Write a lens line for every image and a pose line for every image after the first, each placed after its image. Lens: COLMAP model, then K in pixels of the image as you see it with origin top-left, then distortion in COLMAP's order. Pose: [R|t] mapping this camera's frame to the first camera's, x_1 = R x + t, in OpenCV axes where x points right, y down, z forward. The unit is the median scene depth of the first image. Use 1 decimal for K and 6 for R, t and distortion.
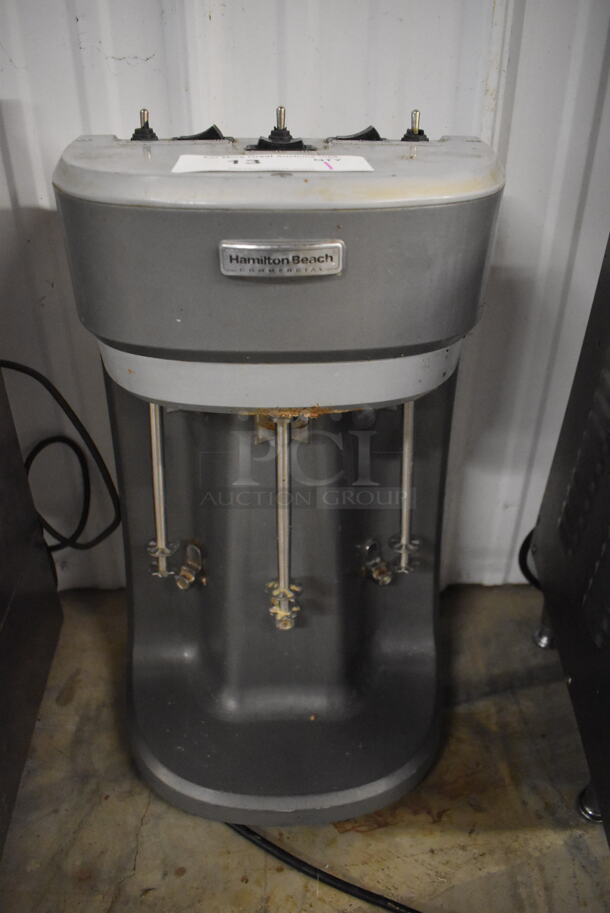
lens RADIAL K [[700.0, 0, 305.0], [0, 700.0, 456.5], [0, 0, 1]] dist [-0.111602, 0.041846]
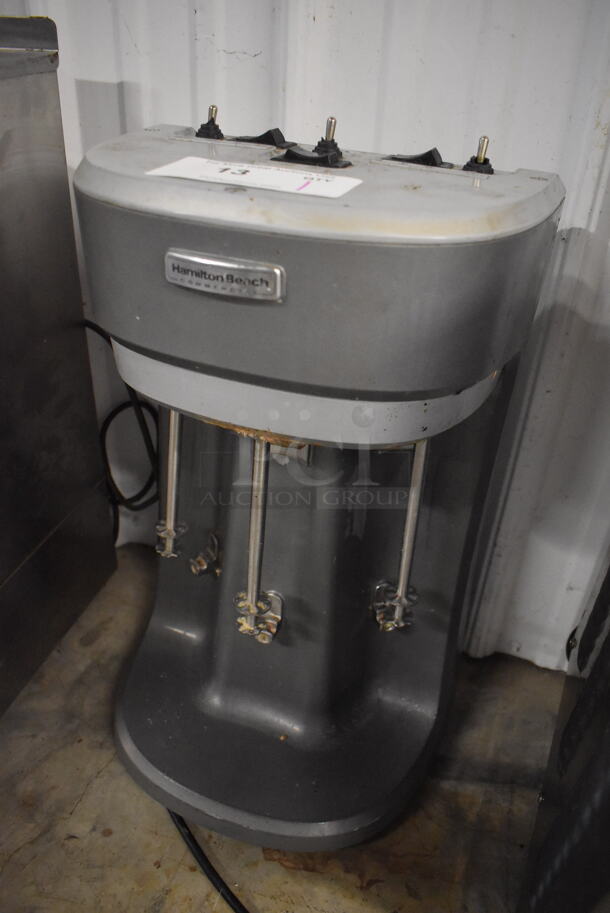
lens RADIAL K [[700.0, 0, 305.0], [0, 700.0, 456.5], [0, 0, 1]] dist [-0.111602, 0.041846]
pose [[0.927630, 0.242360, -0.284192, 0.249211], [-0.240293, 0.969762, 0.042678, -0.065847], [0.285942, 0.028700, 0.957817, 0.067683]]
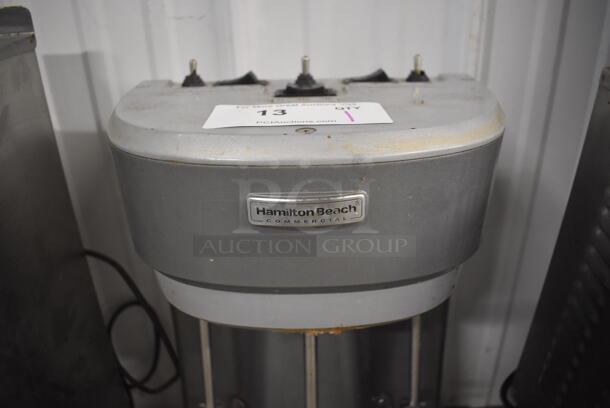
lens RADIAL K [[467.7, 0, 306.7], [0, 467.7, 202.0], [0, 0, 1]] dist [-0.111602, 0.041846]
pose [[0.999124, -0.013679, -0.039540, -0.003498], [0.008510, 0.991731, -0.128054, -0.124528], [0.040965, 0.127605, 0.990979, 0.183130]]
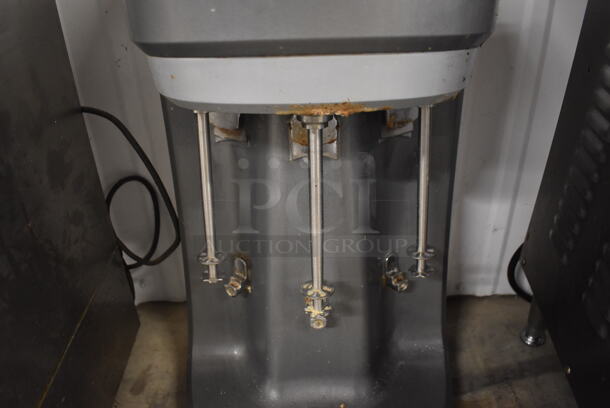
lens RADIAL K [[467.7, 0, 306.7], [0, 467.7, 202.0], [0, 0, 1]] dist [-0.111602, 0.041846]
pose [[0.998977, -0.015730, -0.042403, -0.012435], [0.013525, 0.998567, -0.051783, 0.081537], [0.043157, 0.051157, 0.997758, 0.228696]]
